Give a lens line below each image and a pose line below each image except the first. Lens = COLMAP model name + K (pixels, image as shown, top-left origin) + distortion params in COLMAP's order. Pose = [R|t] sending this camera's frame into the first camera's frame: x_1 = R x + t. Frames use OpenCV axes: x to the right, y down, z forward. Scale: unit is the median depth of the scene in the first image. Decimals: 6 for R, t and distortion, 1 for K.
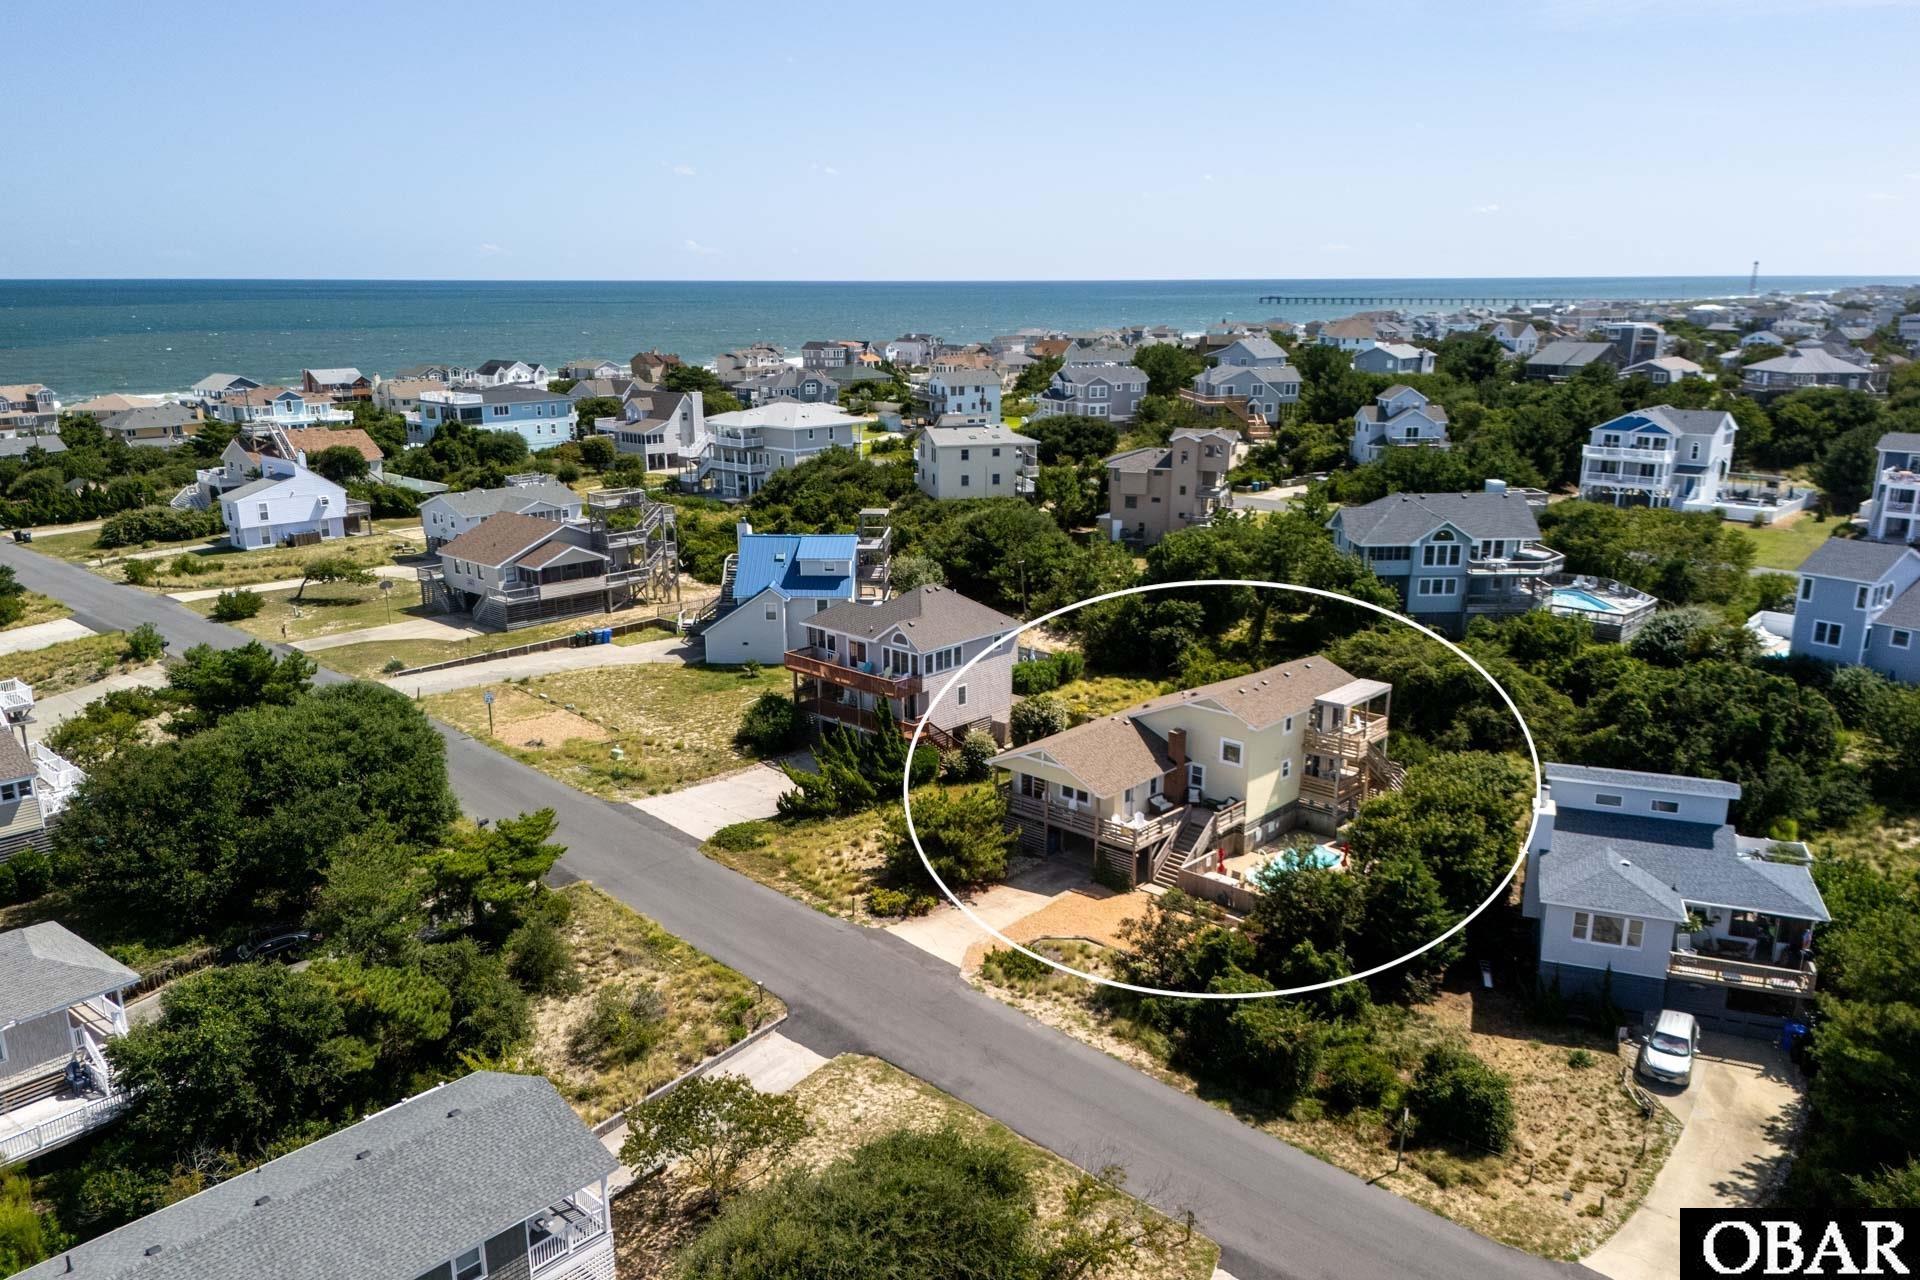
lens RADIAL K [[1491.1, 0, 906.3], [0, 1491.1, 722.9], [0, 0, 1]] dist [0.078382, -0.084101]
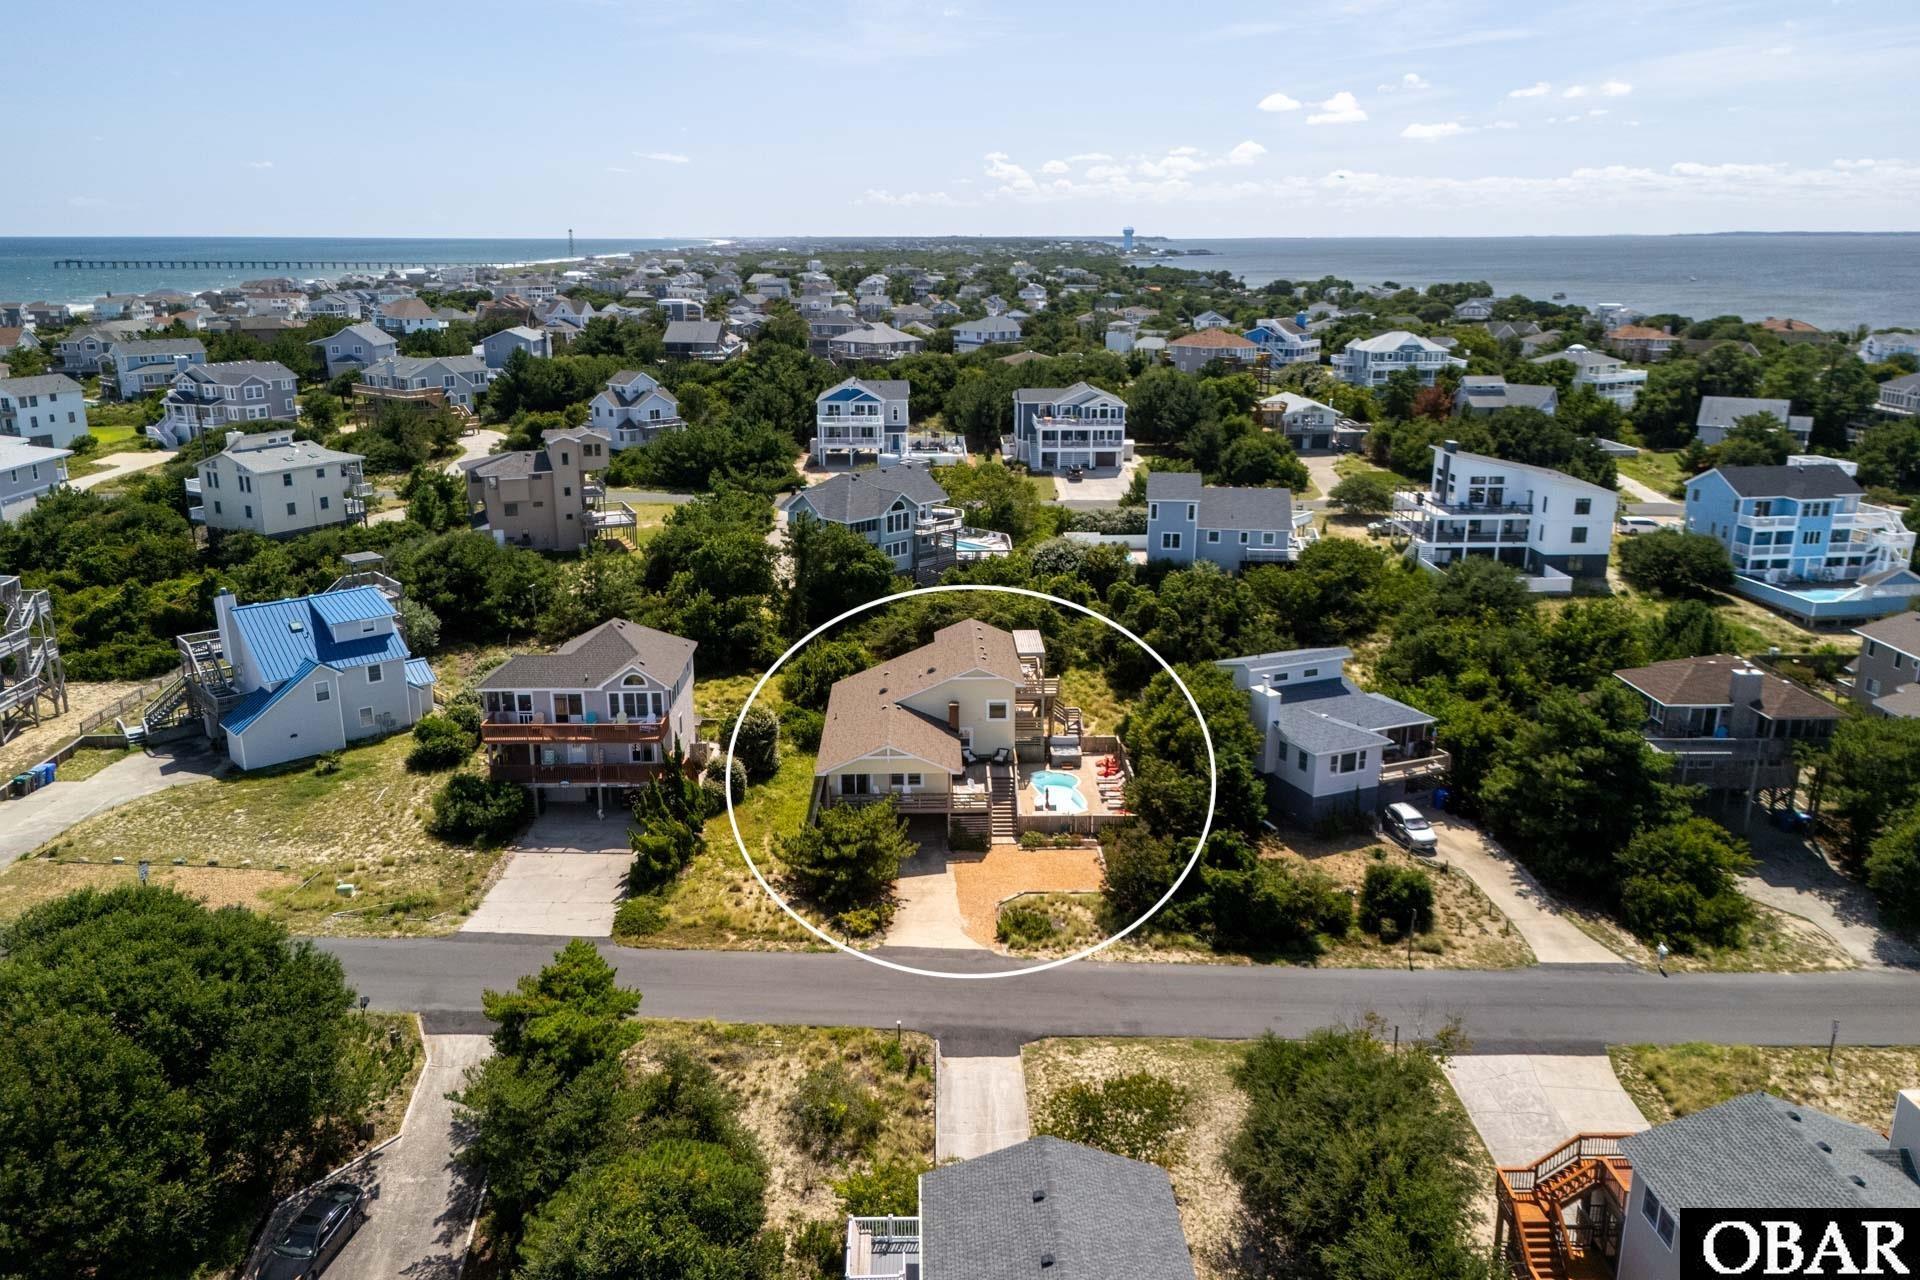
lens RADIAL K [[1525.1, 0, 960.0], [0, 1525.1, 640.0], [0, 0, 1]] dist [0.107293, -0.157498]
pose [[0.684258, -0.188969, 0.704331, -0.555476], [0.207200, 0.976415, 0.060673, -0.098878], [-0.699185, 0.104421, 0.707274, 0.152851]]
